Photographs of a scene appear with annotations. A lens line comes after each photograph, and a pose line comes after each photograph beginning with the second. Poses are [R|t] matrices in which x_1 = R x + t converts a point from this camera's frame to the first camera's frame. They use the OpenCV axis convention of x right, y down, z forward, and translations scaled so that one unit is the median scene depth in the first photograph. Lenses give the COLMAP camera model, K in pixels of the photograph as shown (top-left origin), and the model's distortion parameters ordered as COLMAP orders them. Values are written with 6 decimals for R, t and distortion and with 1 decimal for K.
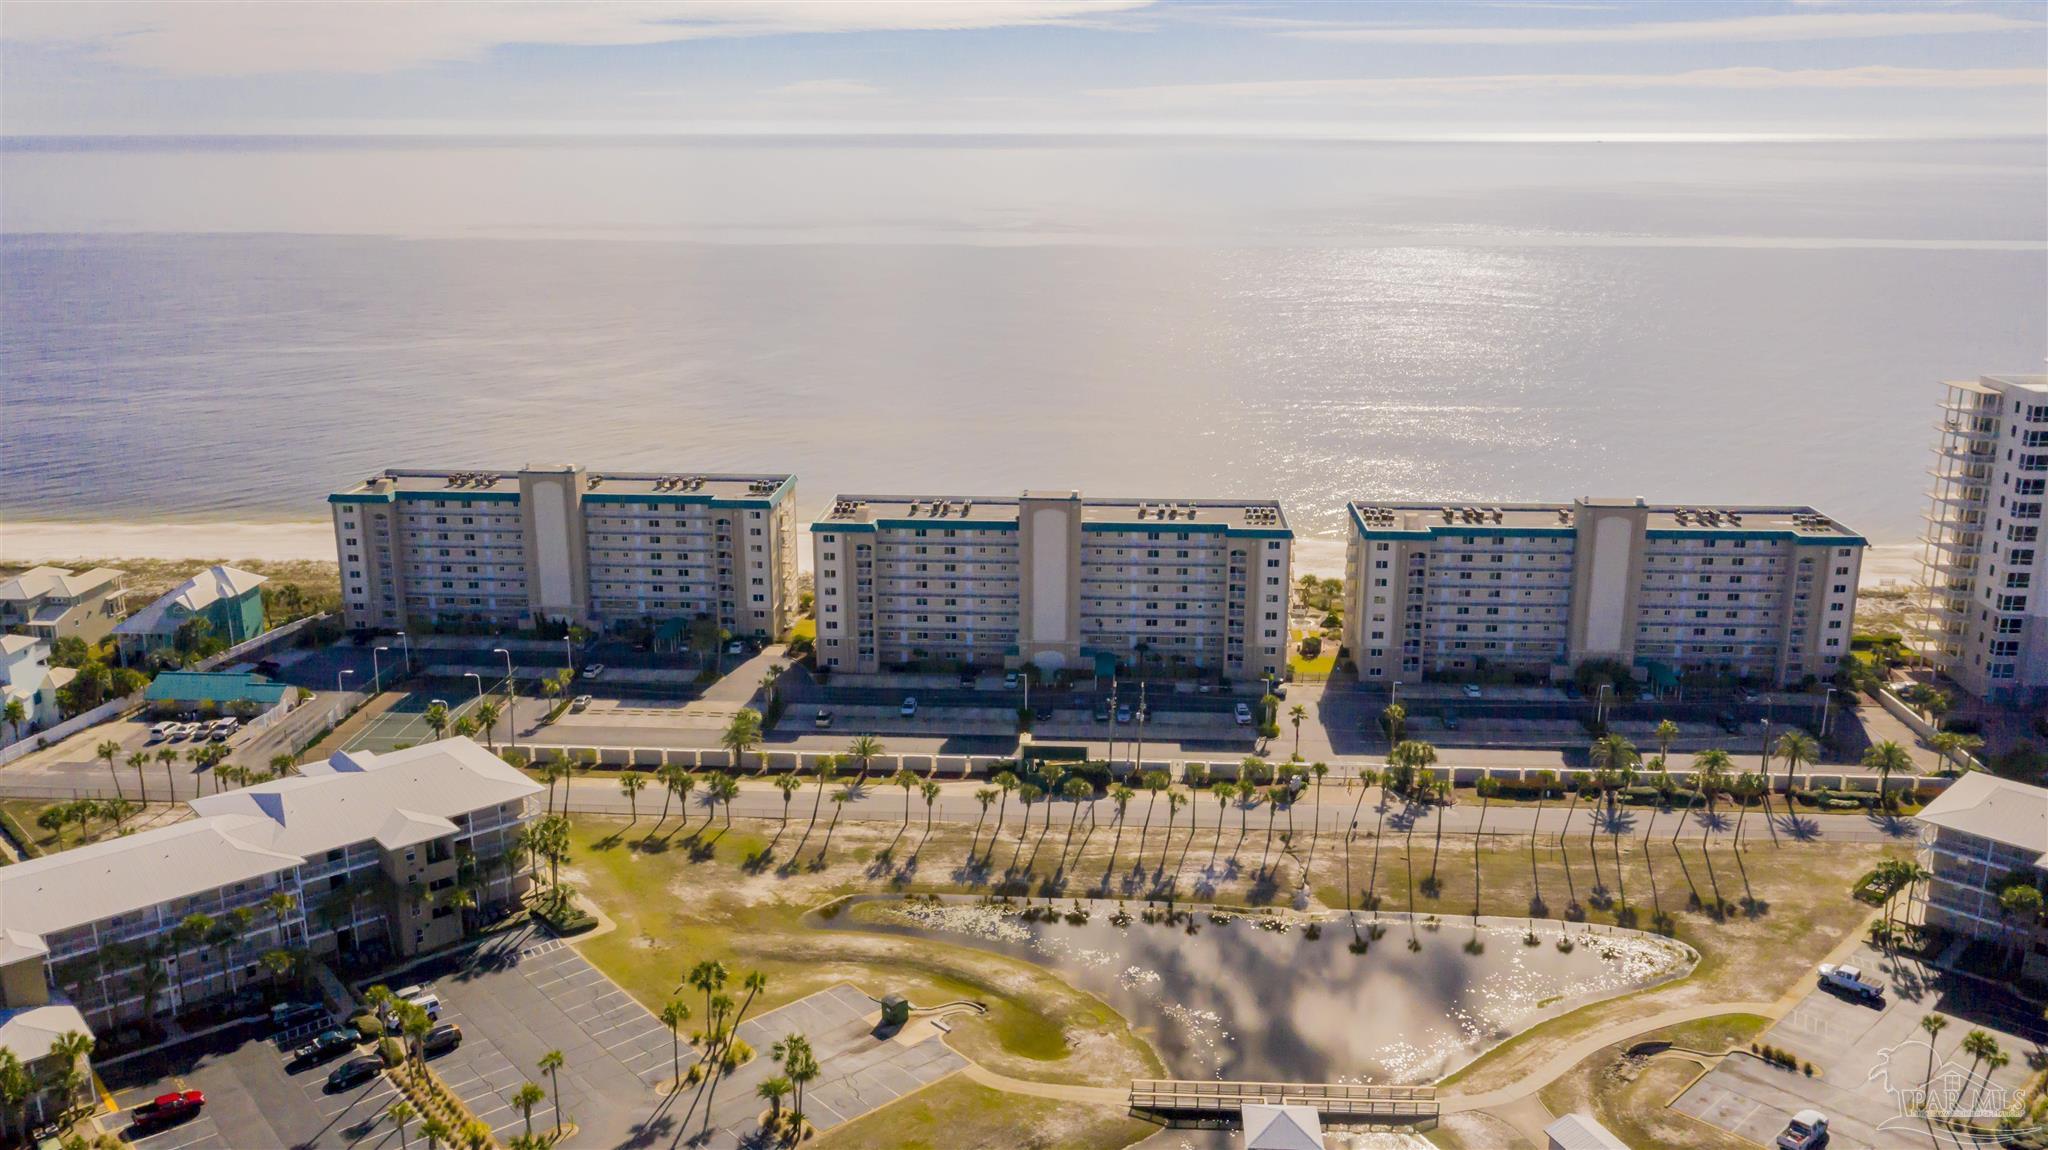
lens RADIAL K [[1682.9, 0, 1022.6], [0, 1682.9, 582.3], [0, 0, 1]] dist [-0.022659, 0.022543]
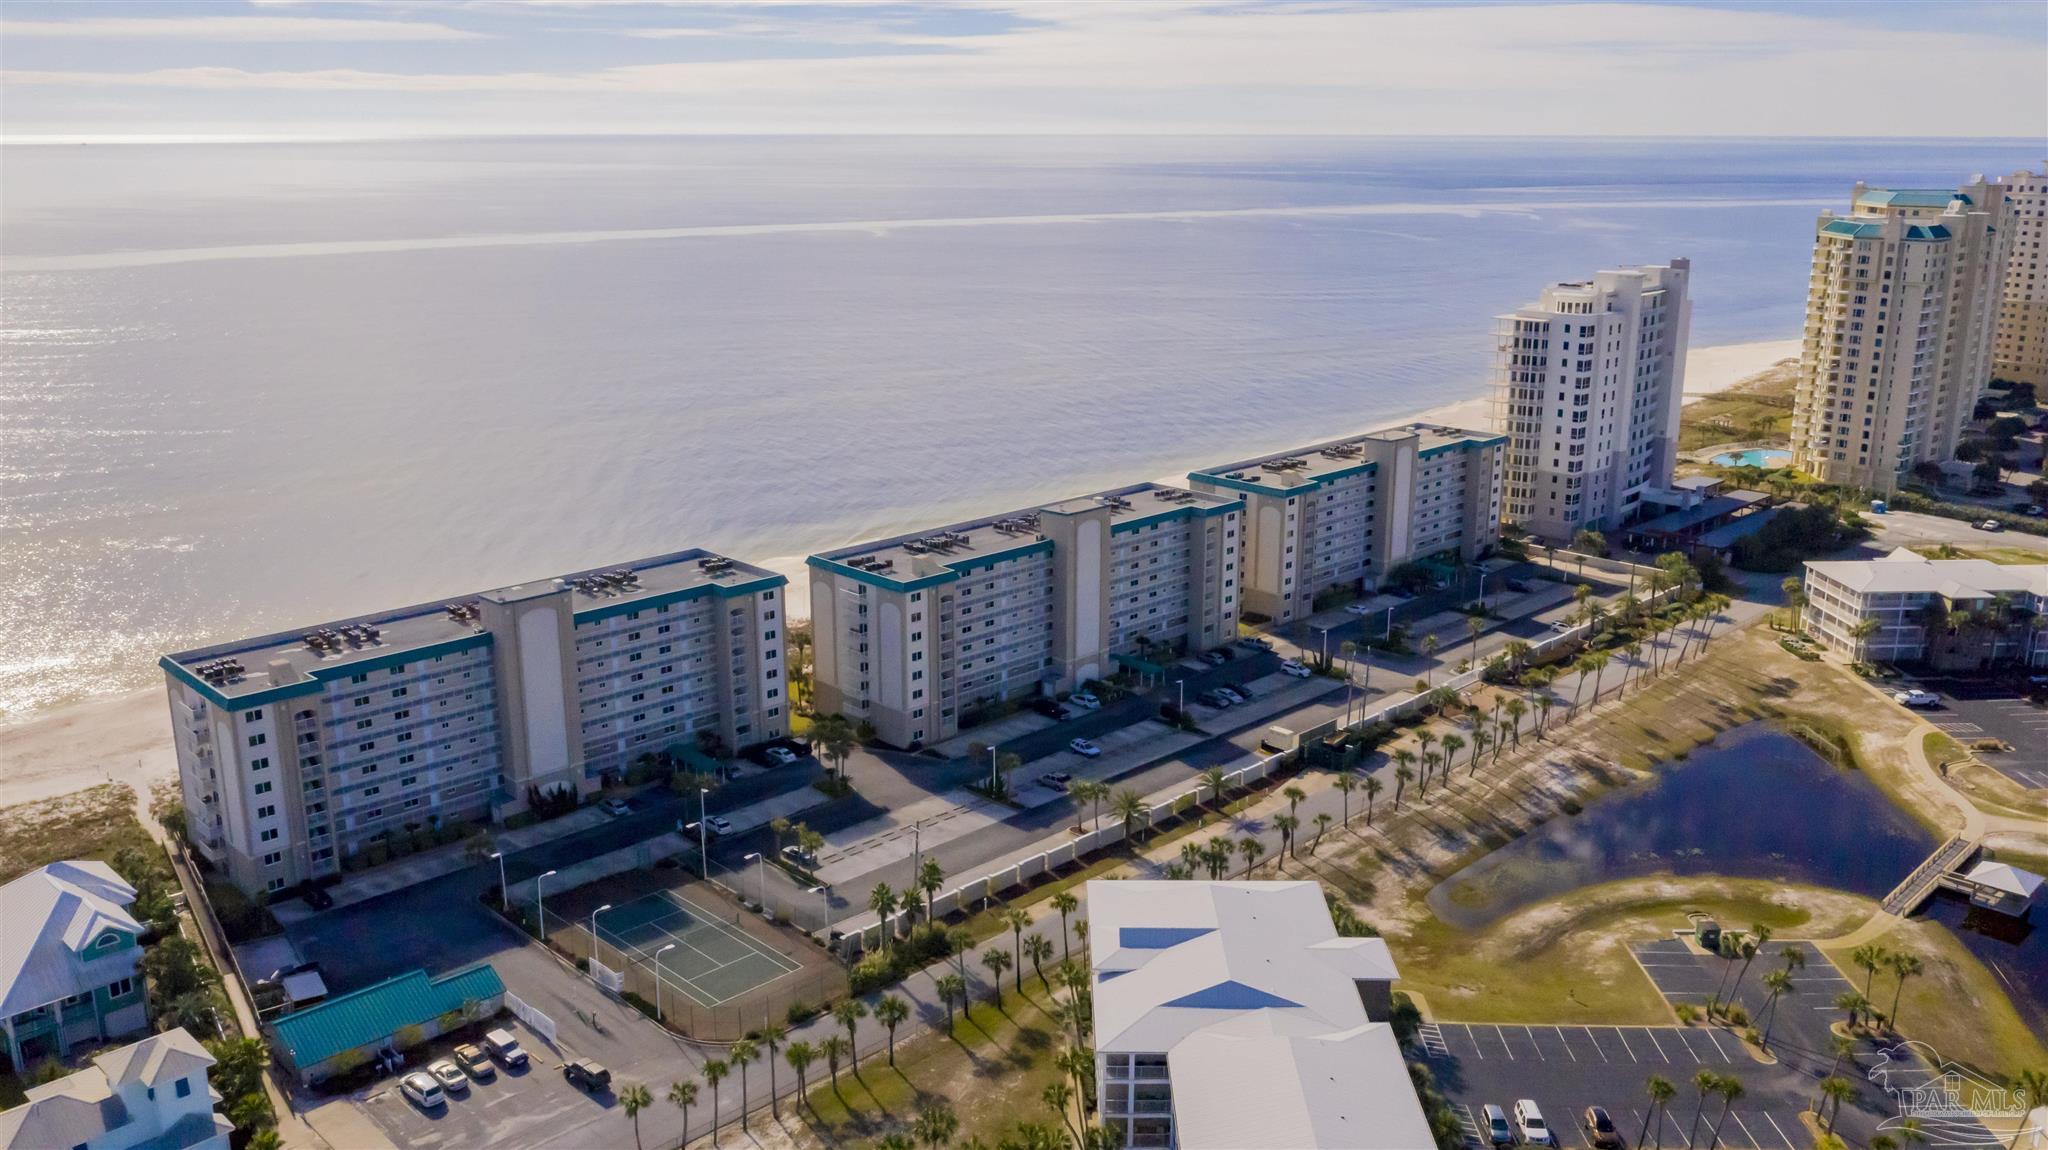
lens RADIAL K [[1682.9, 0, 1043.0], [0, 1682.9, 570.2], [0, 0, 1]] dist [-0.022659, 0.022543]
pose [[0.659245, -0.191847, 0.727043, -0.743609], [0.197189, 0.977173, 0.079049, -0.100980], [-0.725612, 0.091253, 0.682027, 0.365792]]
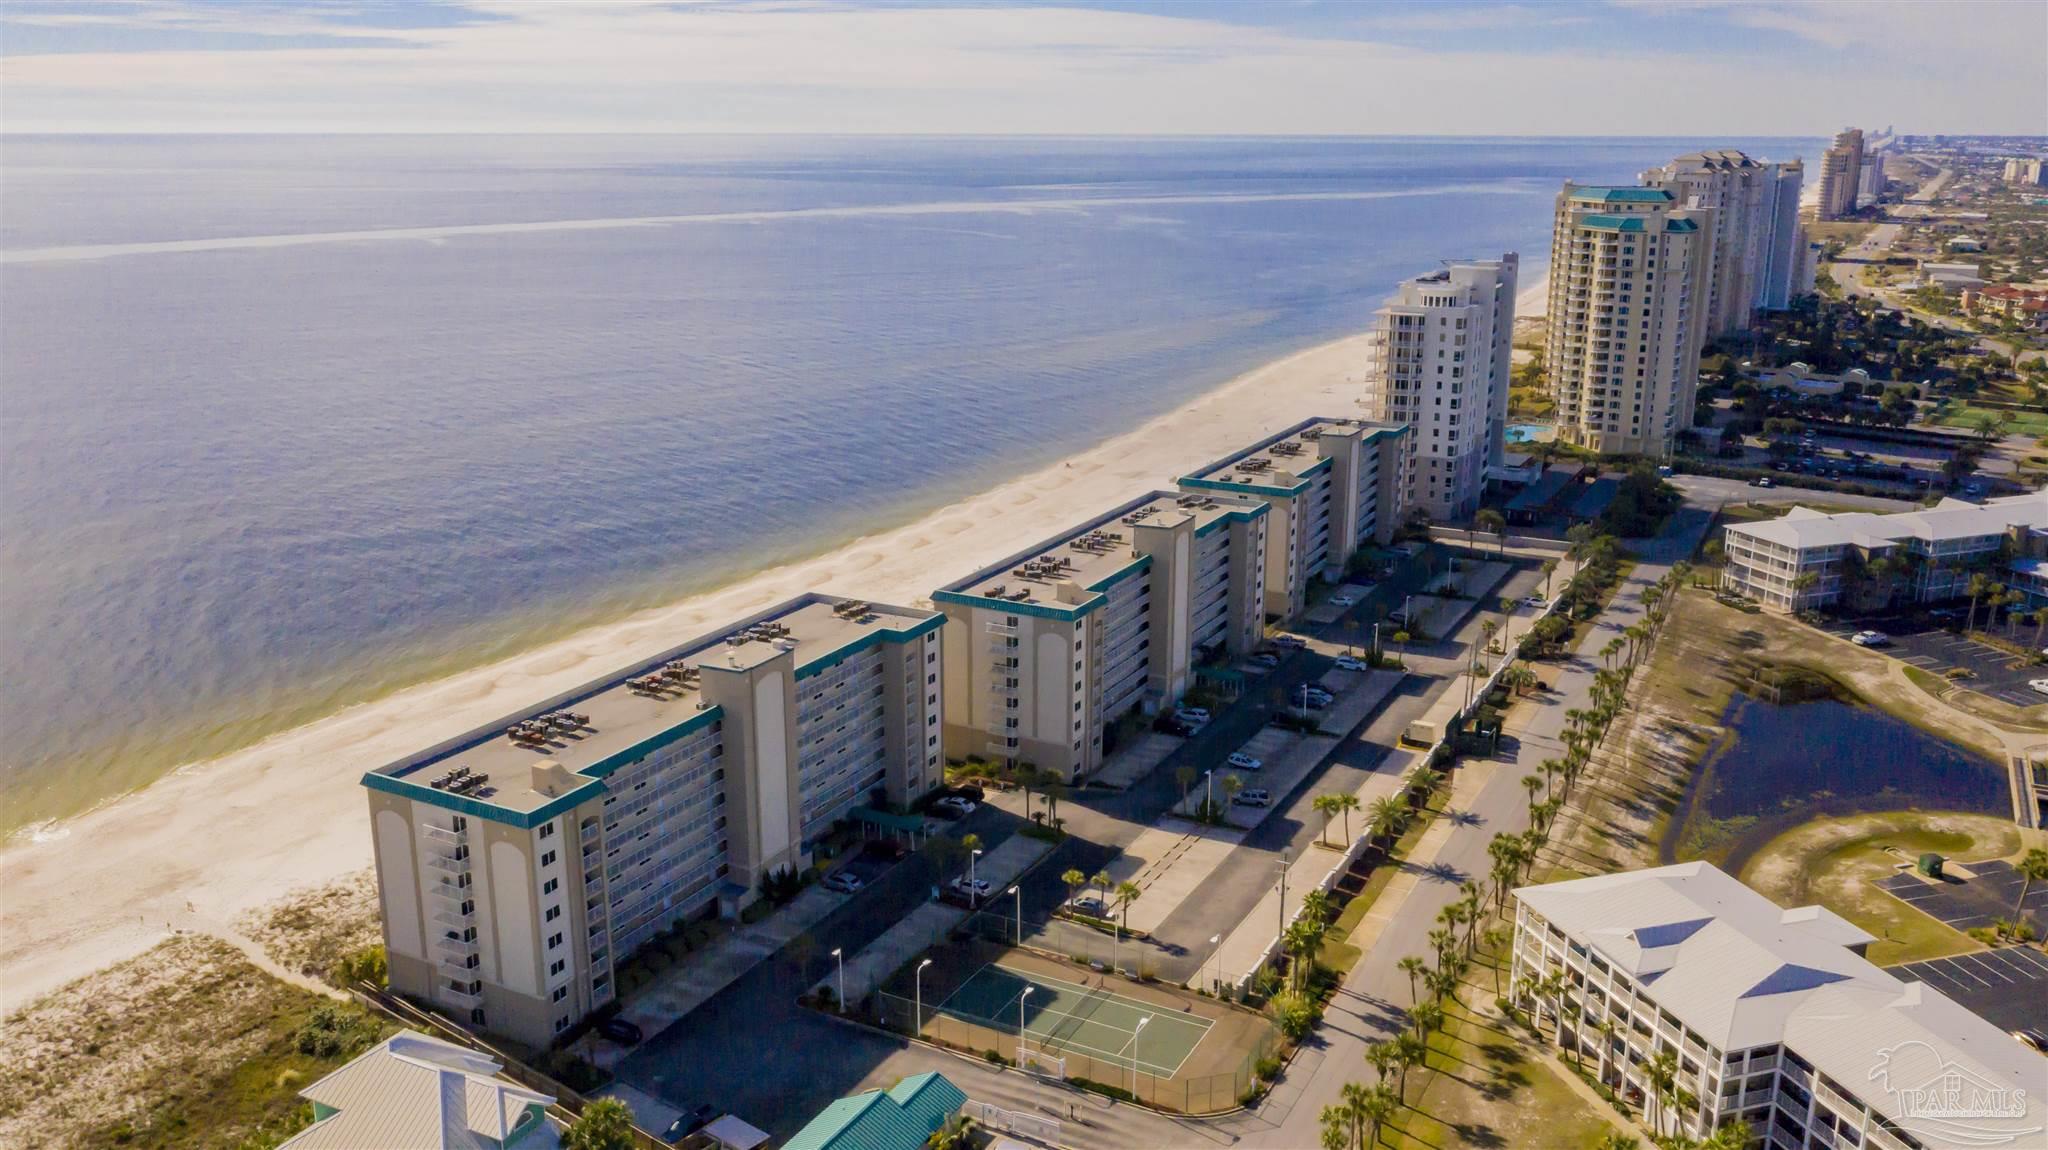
lens RADIAL K [[1682.9, 0, 1062.3], [0, 1682.9, 578.7], [0, 0, 1]] dist [-0.022659, 0.022543]
pose [[0.395775, -0.237892, 0.887000, -0.903984], [0.238440, 0.959361, 0.150909, -0.186389], [-0.886853, 0.151771, 0.436414, 0.665971]]
